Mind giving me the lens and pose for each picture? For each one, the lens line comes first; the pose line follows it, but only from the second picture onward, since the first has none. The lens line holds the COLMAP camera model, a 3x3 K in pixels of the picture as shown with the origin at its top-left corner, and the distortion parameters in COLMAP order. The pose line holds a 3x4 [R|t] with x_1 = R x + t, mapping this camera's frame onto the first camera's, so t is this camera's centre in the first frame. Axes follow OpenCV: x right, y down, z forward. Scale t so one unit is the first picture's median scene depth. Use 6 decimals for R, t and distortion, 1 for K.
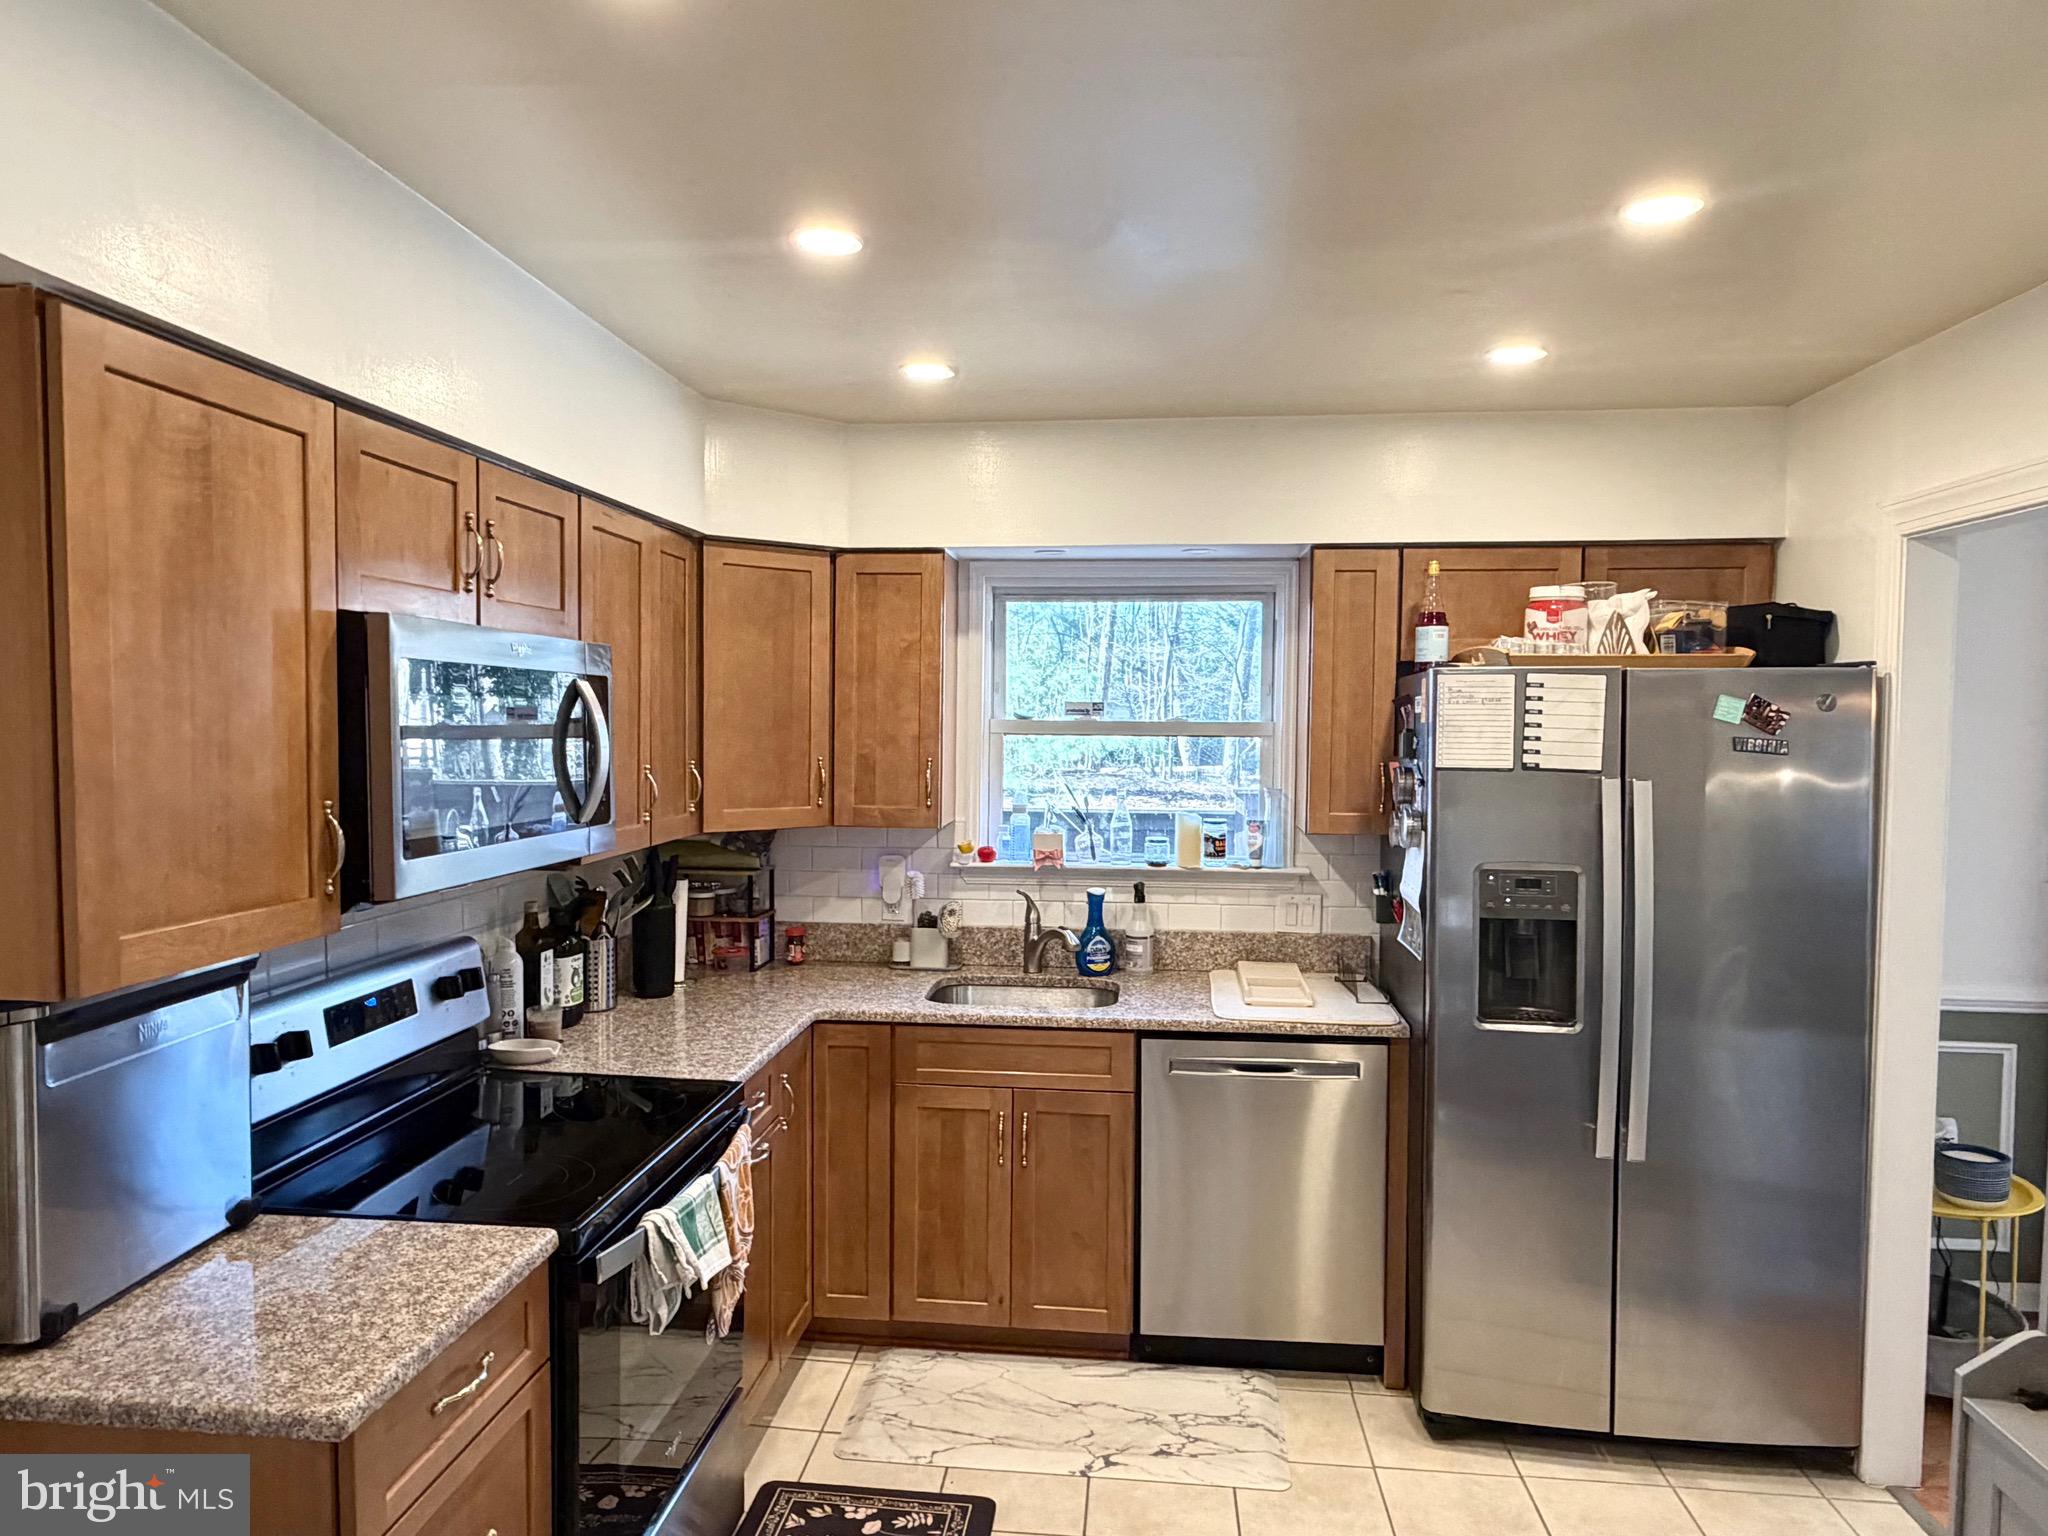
lens RADIAL K [[1269.5, 0, 1024.0], [0, 1269.5, 768.0], [0, 0, 1]] dist [0.001657, 0.000271]
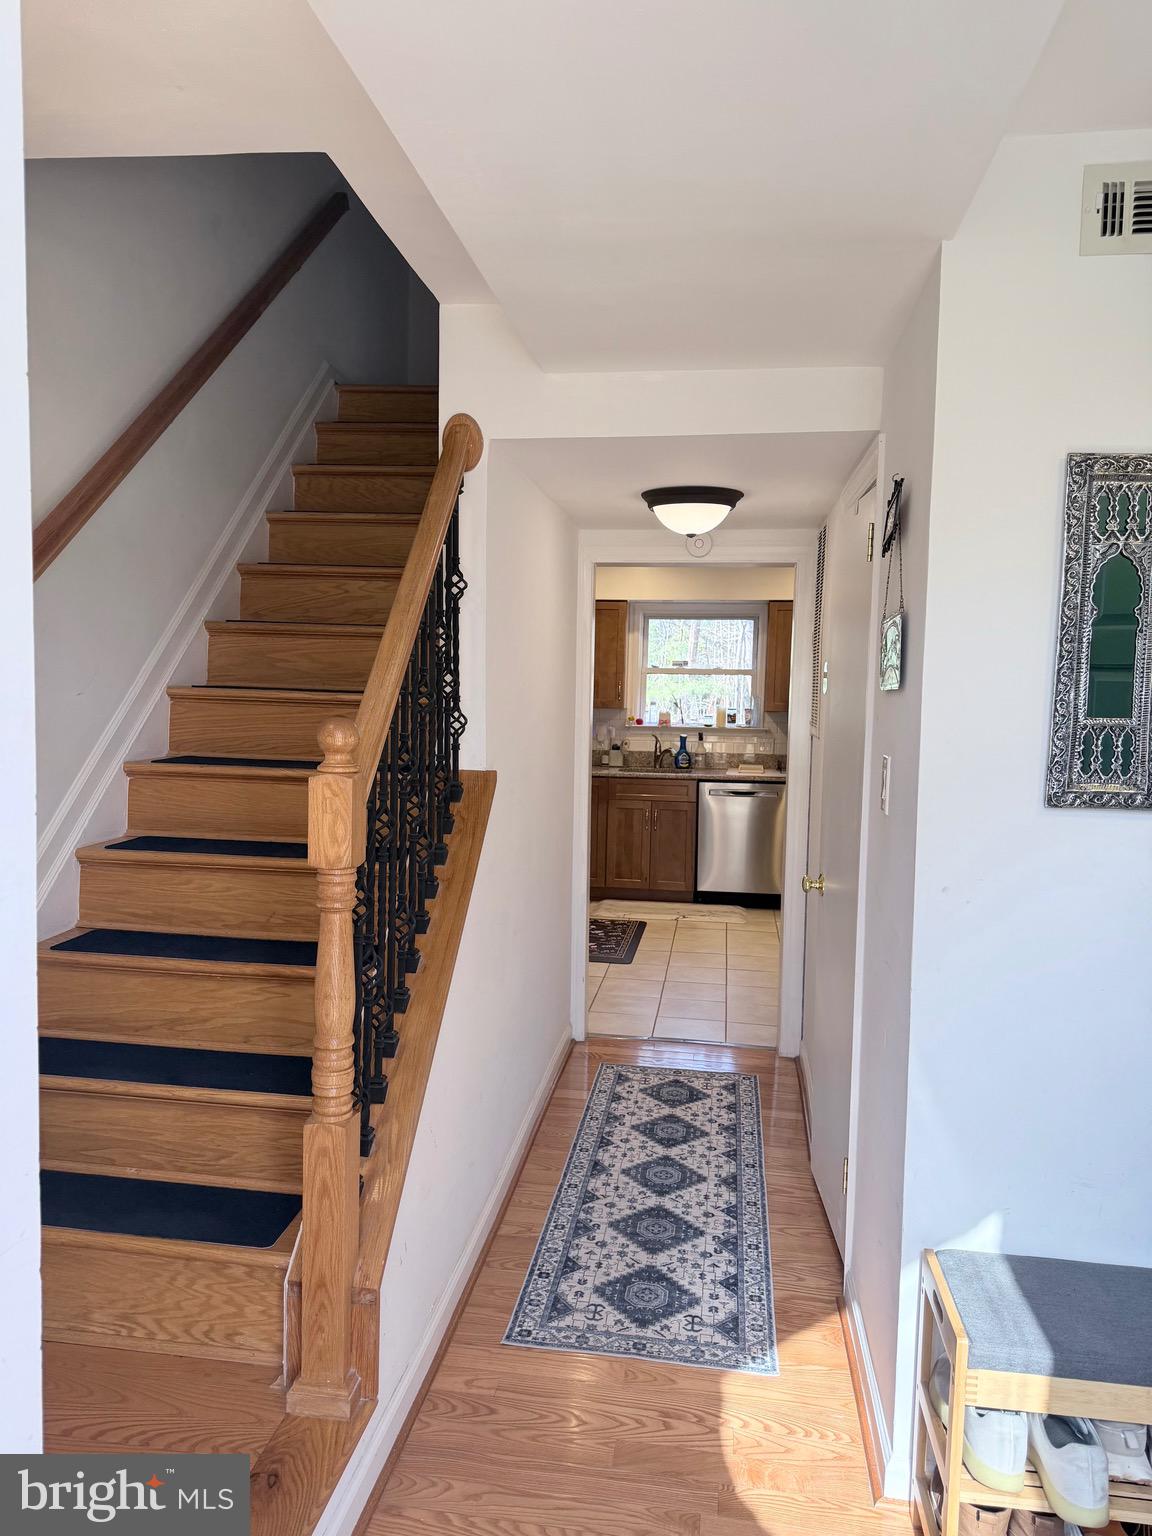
lens RADIAL K [[1161.0, 0, 576.0], [0, 1161.0, 768.0], [0, 0, 1]] dist [0.303545, -0.481604]
pose [[0.999241, 0.016092, -0.035485, -0.073876], [-0.015123, 0.999510, 0.027414, 0.101379], [0.035908, -0.026857, 0.998994, -1.333630]]
